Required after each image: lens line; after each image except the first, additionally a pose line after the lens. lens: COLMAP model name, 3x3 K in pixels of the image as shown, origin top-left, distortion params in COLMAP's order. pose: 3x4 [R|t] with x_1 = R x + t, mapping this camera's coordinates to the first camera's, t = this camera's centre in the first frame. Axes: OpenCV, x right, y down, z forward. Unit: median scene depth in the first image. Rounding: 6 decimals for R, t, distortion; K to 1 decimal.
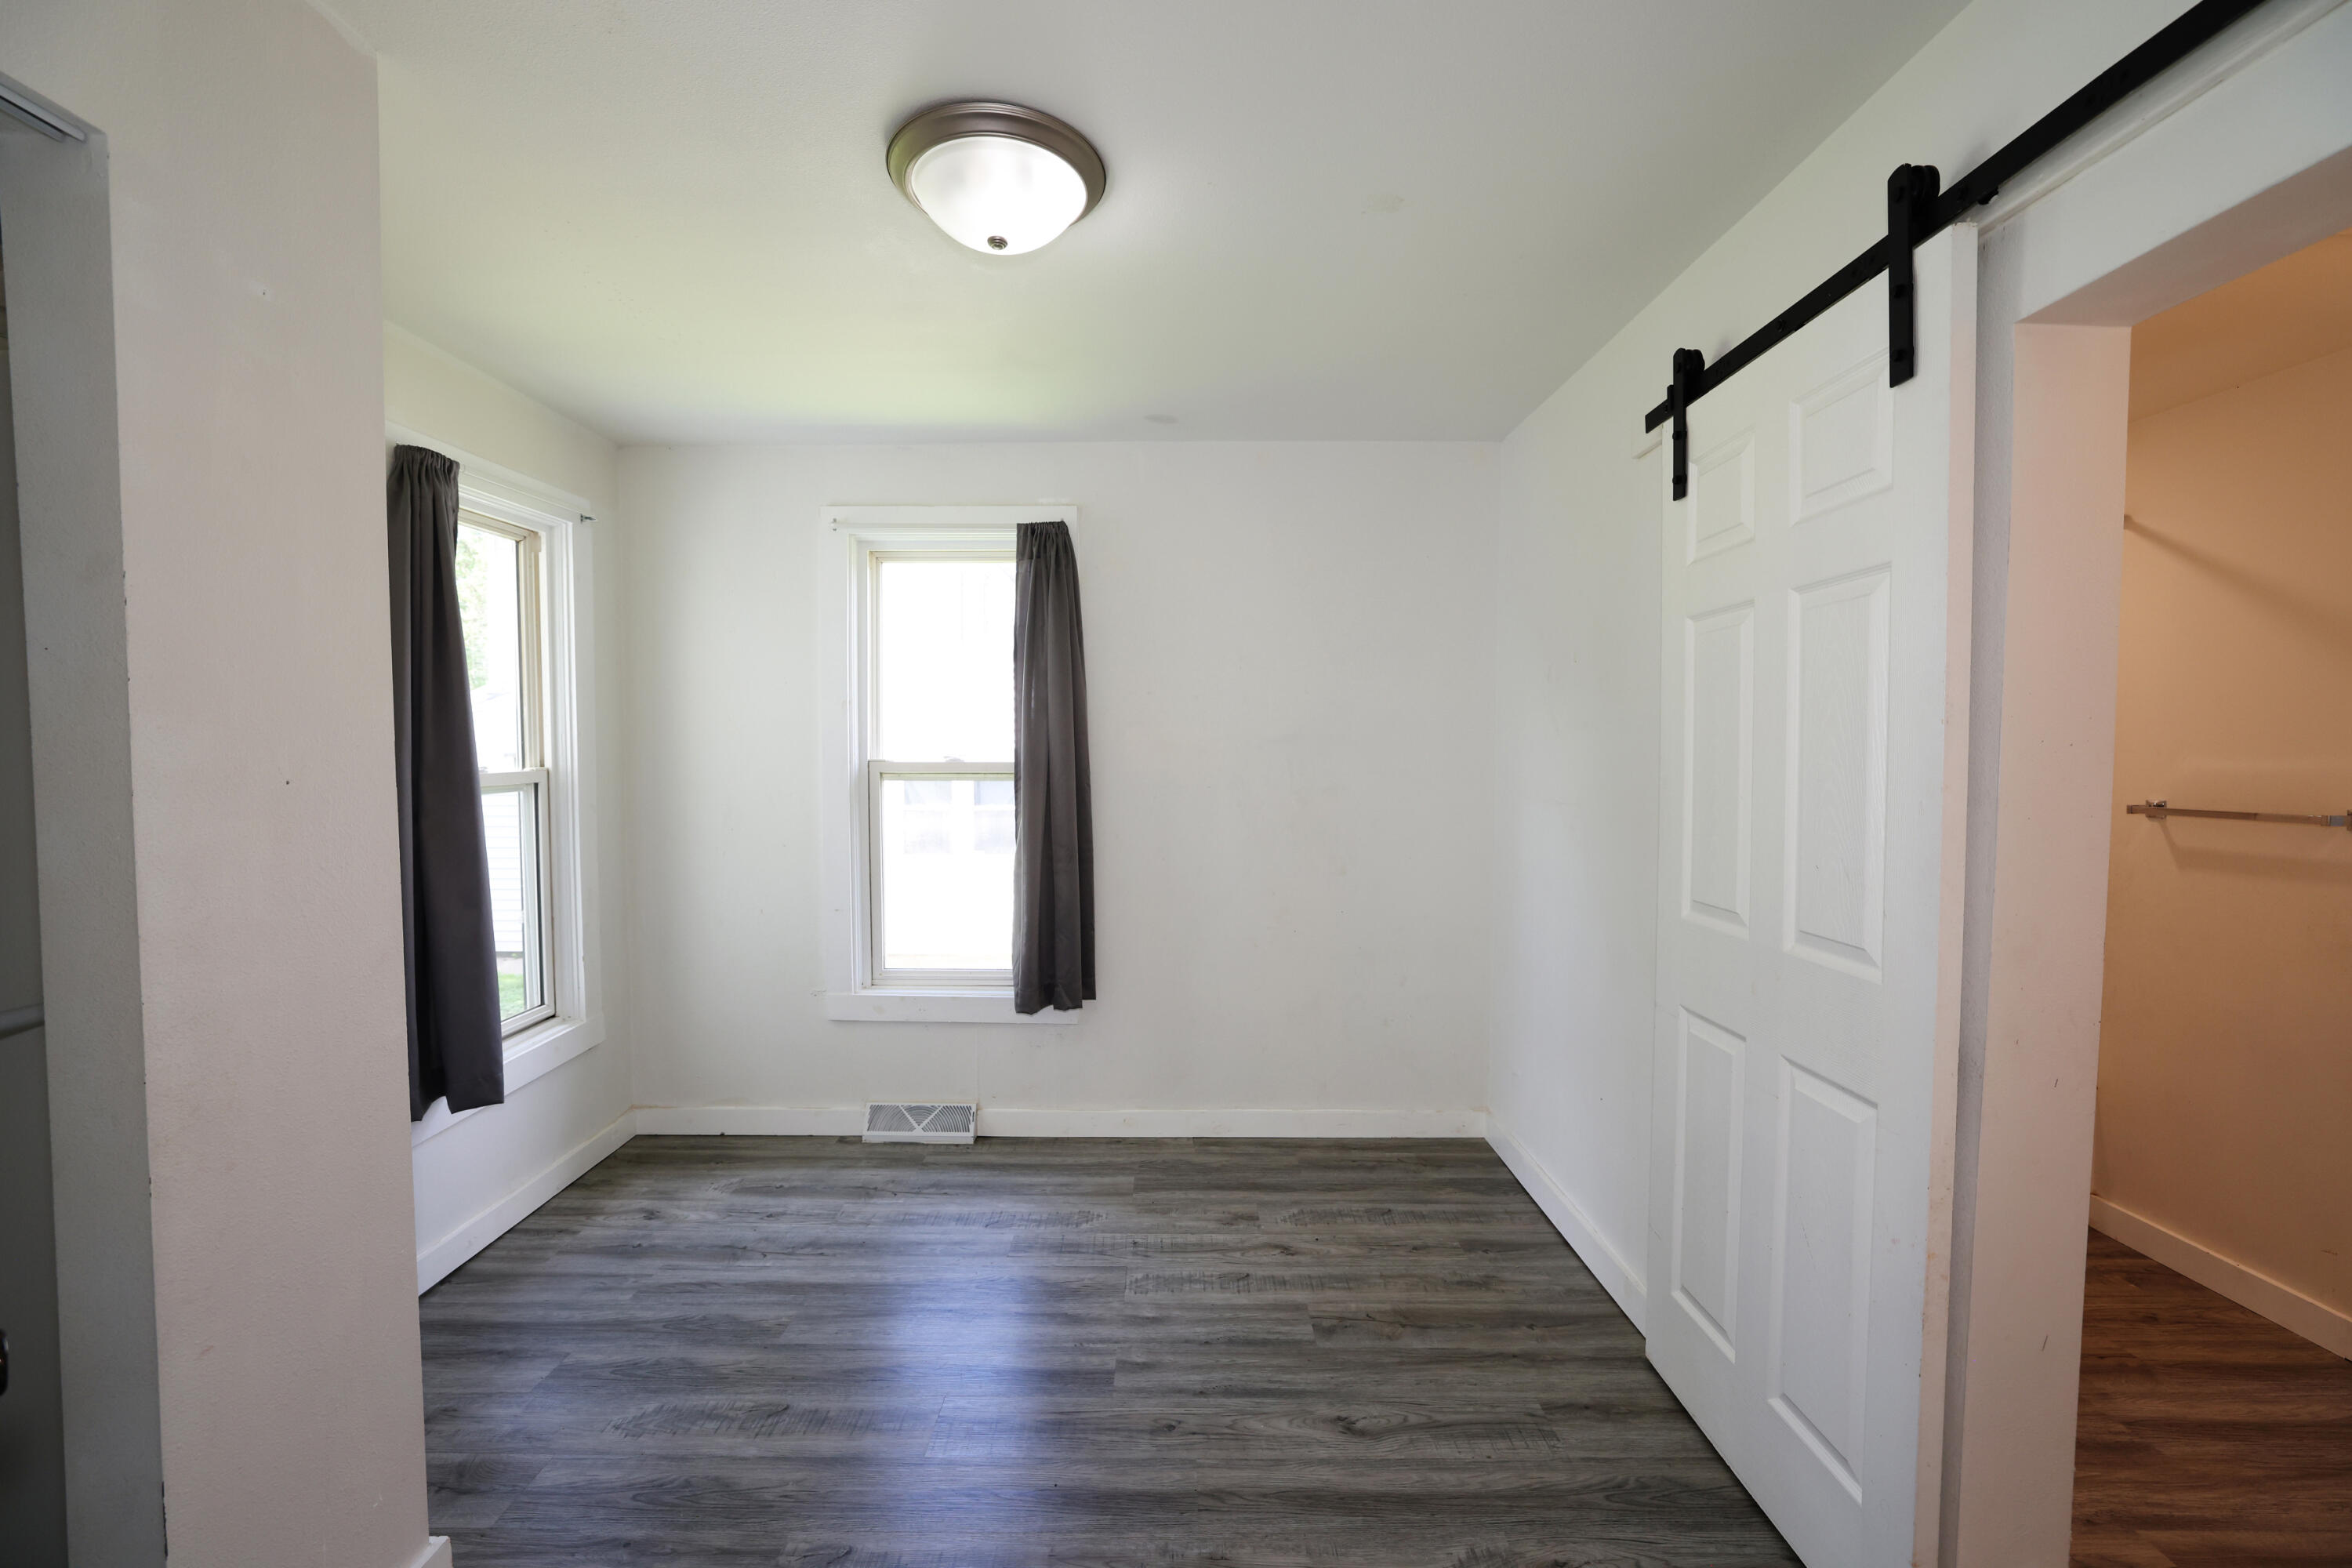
lens RADIAL K [[1007.4, 0, 1169.1], [0, 1007.4, 788.8], [0, 0, 1]] dist [-0.049478, 0.018127]
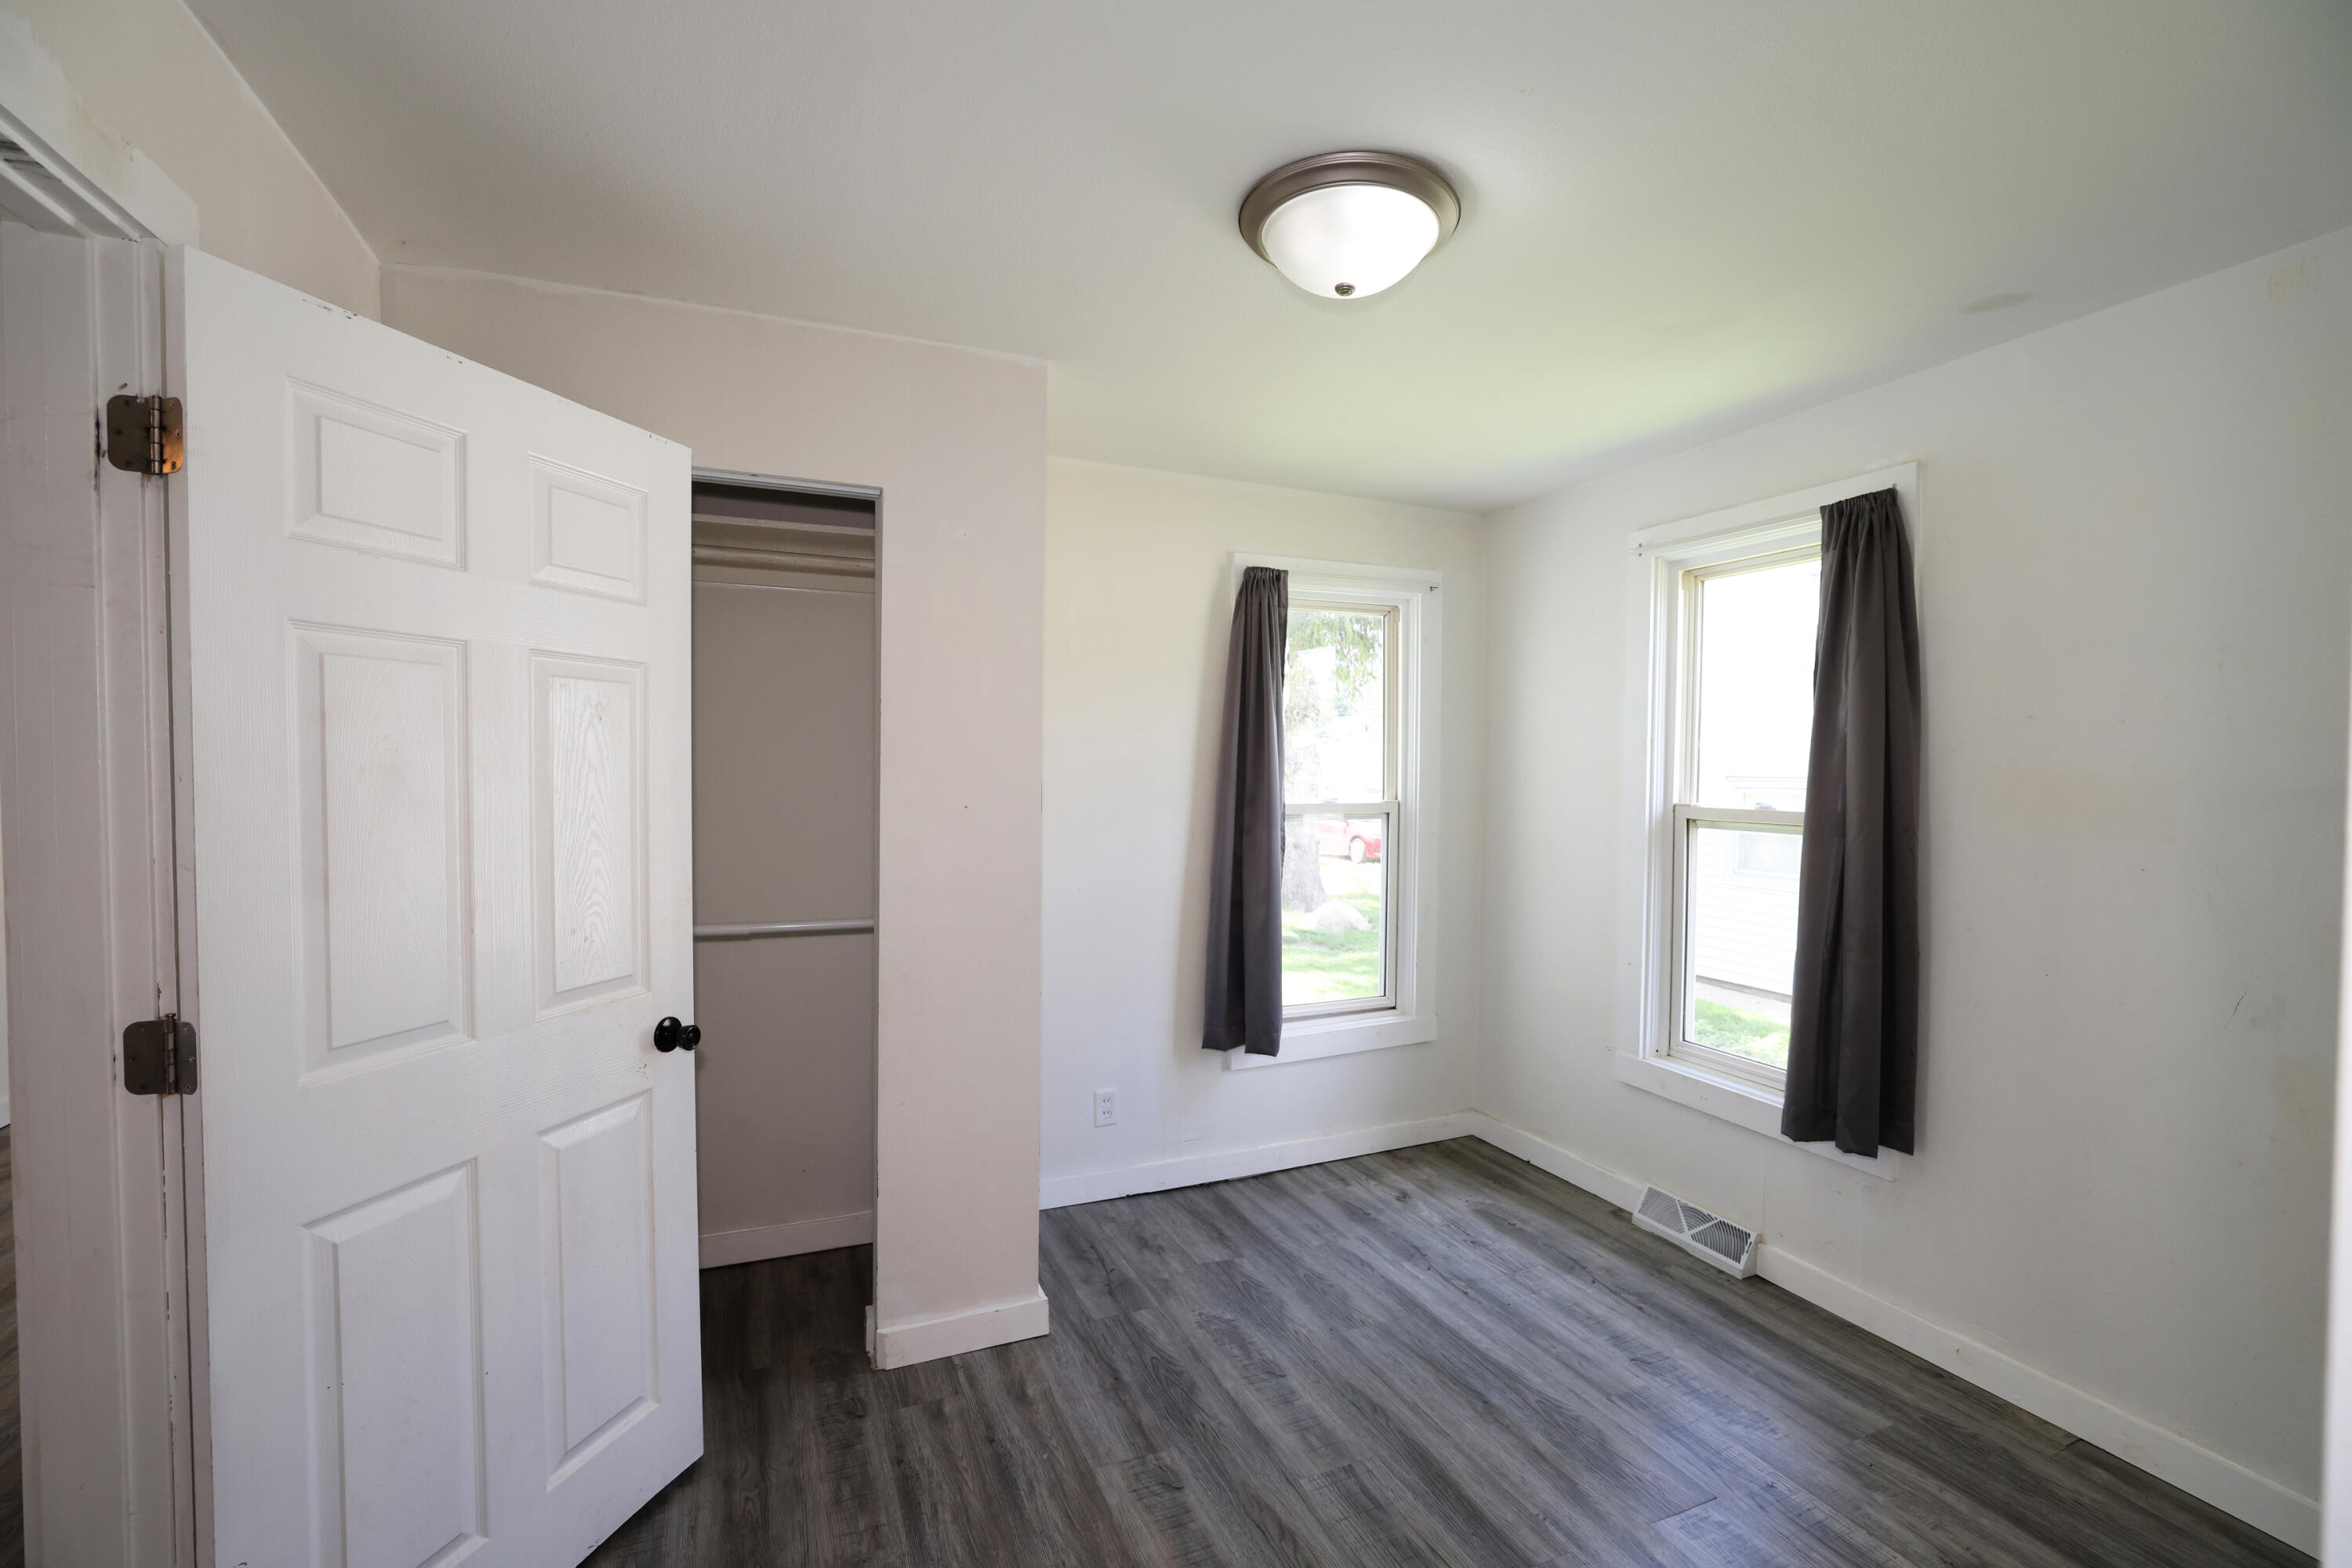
lens RADIAL K [[1007.4, 0, 1169.1], [0, 1007.4, 788.8], [0, 0, 1]] dist [-0.049478, 0.018127]
pose [[0.389401, 0.023108, -0.920779, 0.382192], [-0.047334, 0.998866, 0.005050, -0.028190], [0.919851, 0.041618, 0.390053, 0.263909]]
